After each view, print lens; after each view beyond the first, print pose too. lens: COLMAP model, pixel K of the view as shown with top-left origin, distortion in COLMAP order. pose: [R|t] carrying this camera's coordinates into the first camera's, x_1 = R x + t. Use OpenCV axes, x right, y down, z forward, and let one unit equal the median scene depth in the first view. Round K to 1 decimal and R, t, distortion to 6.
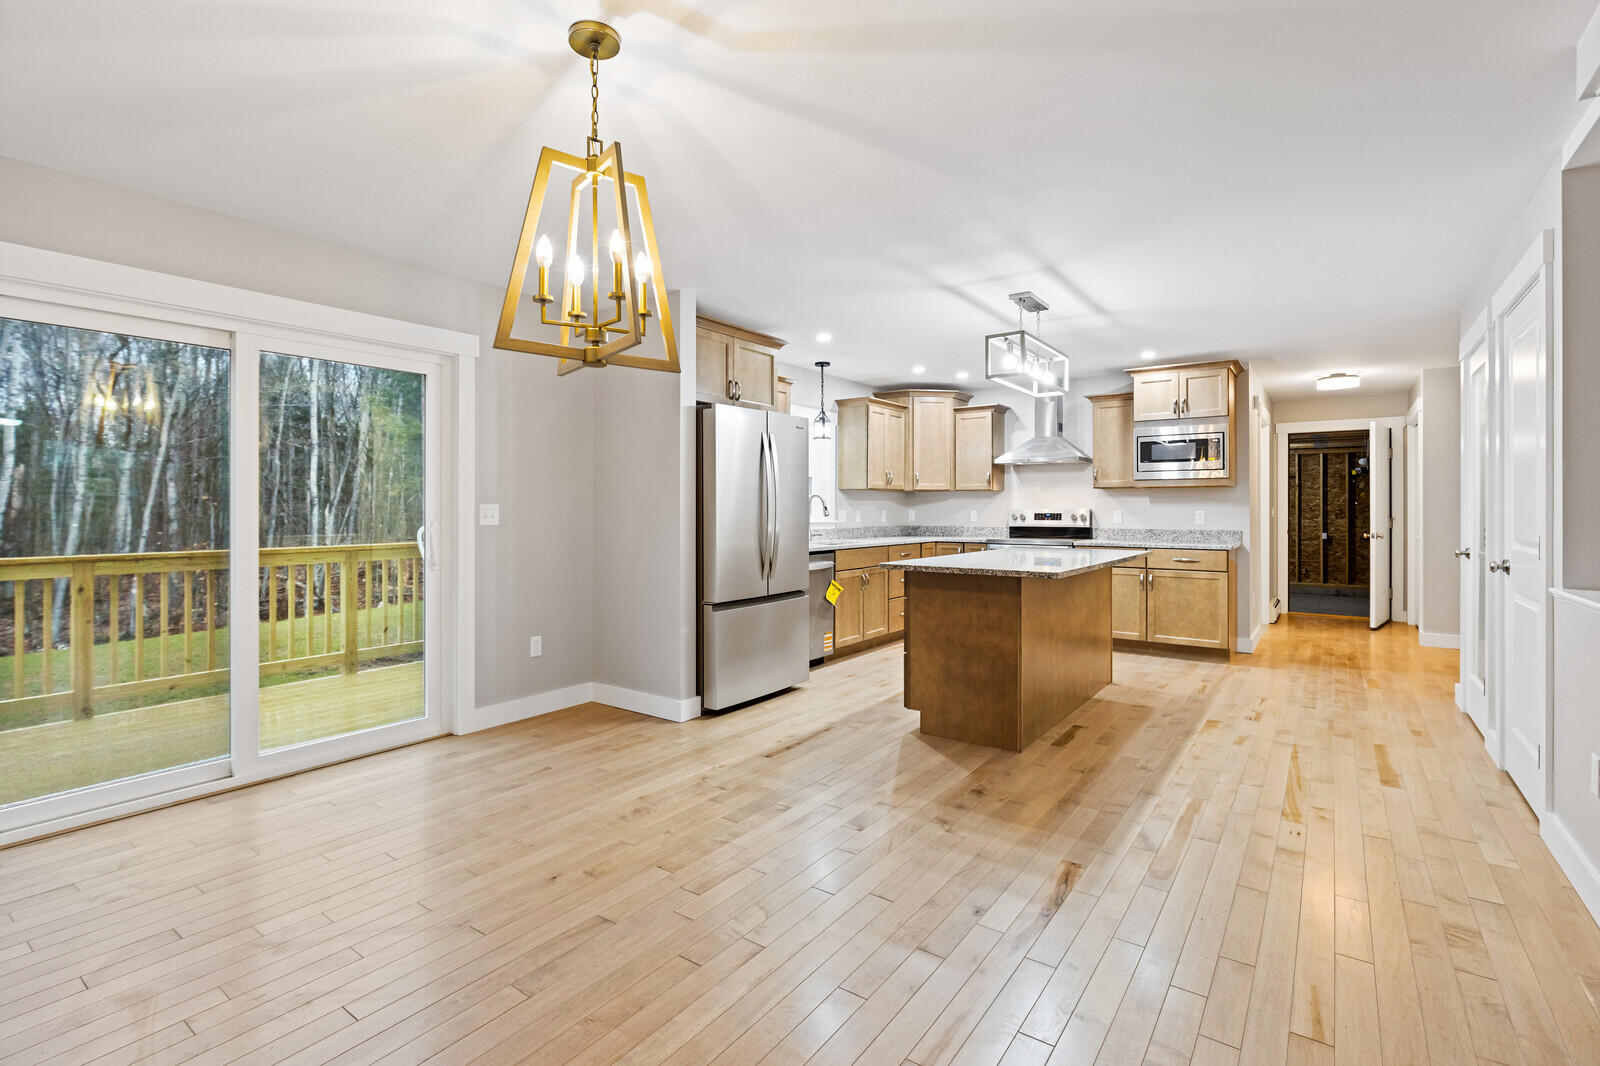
lens RADIAL K [[727.6, 0, 800.4], [0, 727.6, 510.4], [0, 0, 1]] dist [-0.002557, -0.000288]
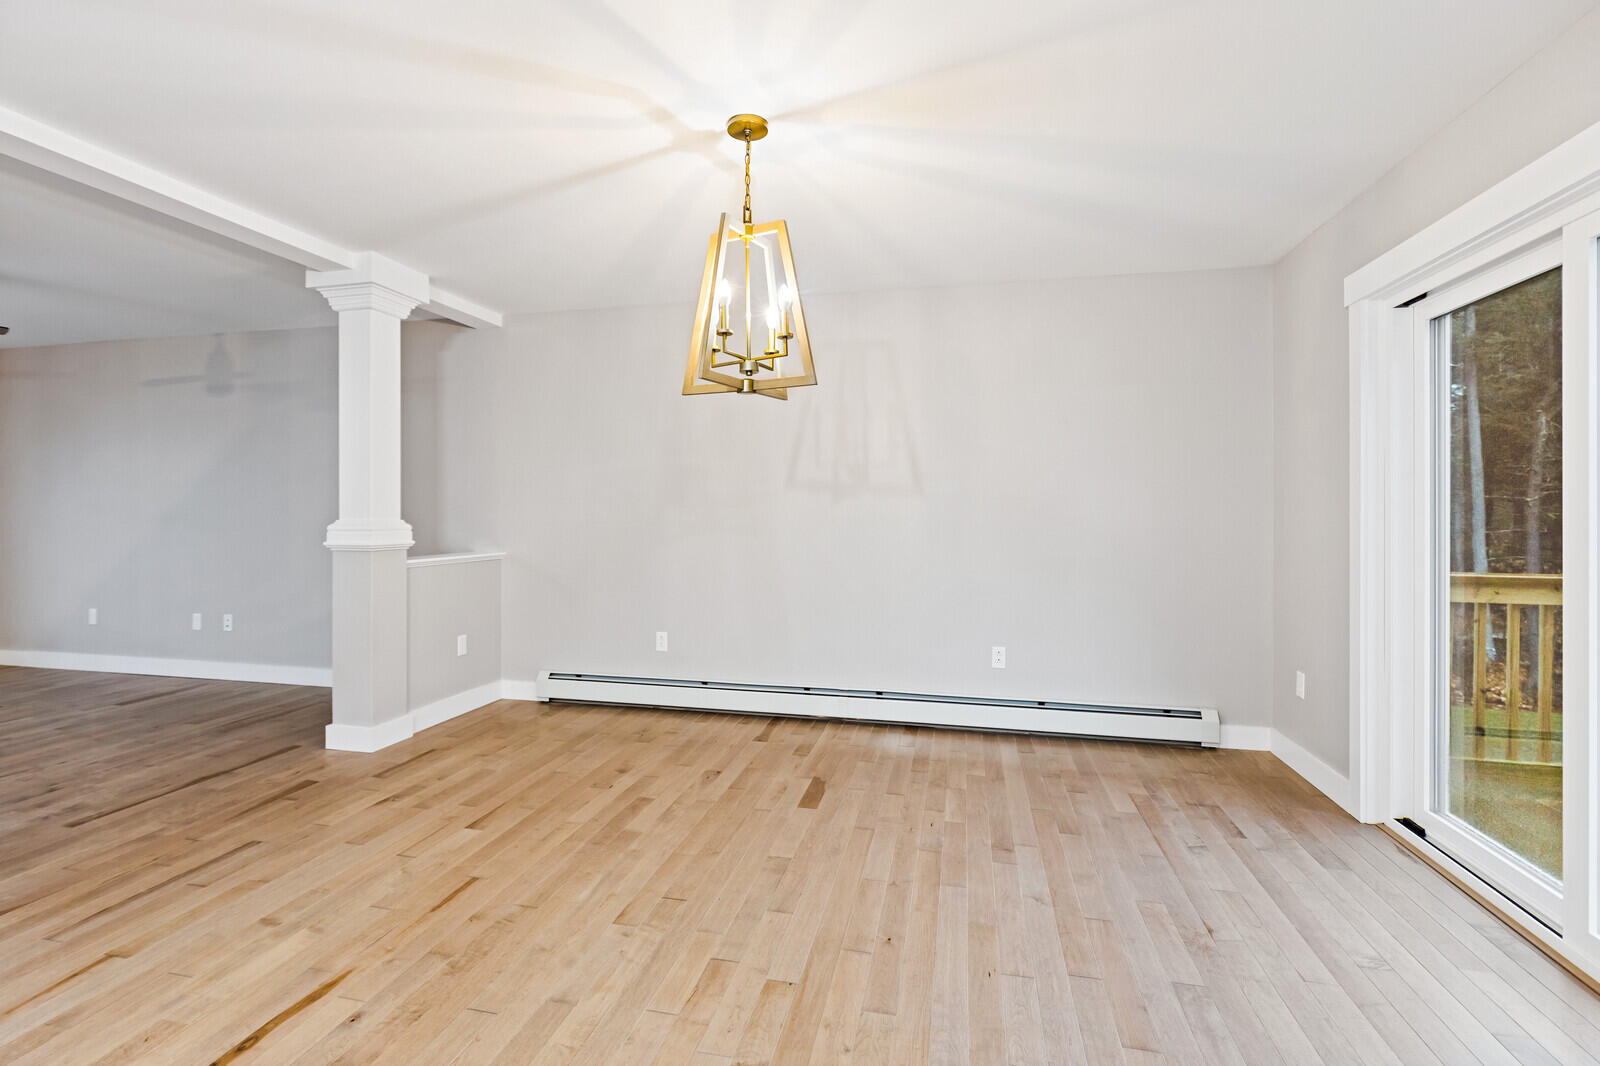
lens RADIAL K [[727.6, 0, 779.9], [0, 727.6, 511.3], [0, 0, 1]] dist [-0.002557, -0.000288]
pose [[-0.922430, -0.001572, -0.386161, 0.061584], [-0.002476, 0.999995, 0.001842, 0.001260], [0.386157, 0.002656, -0.922429, 0.954453]]
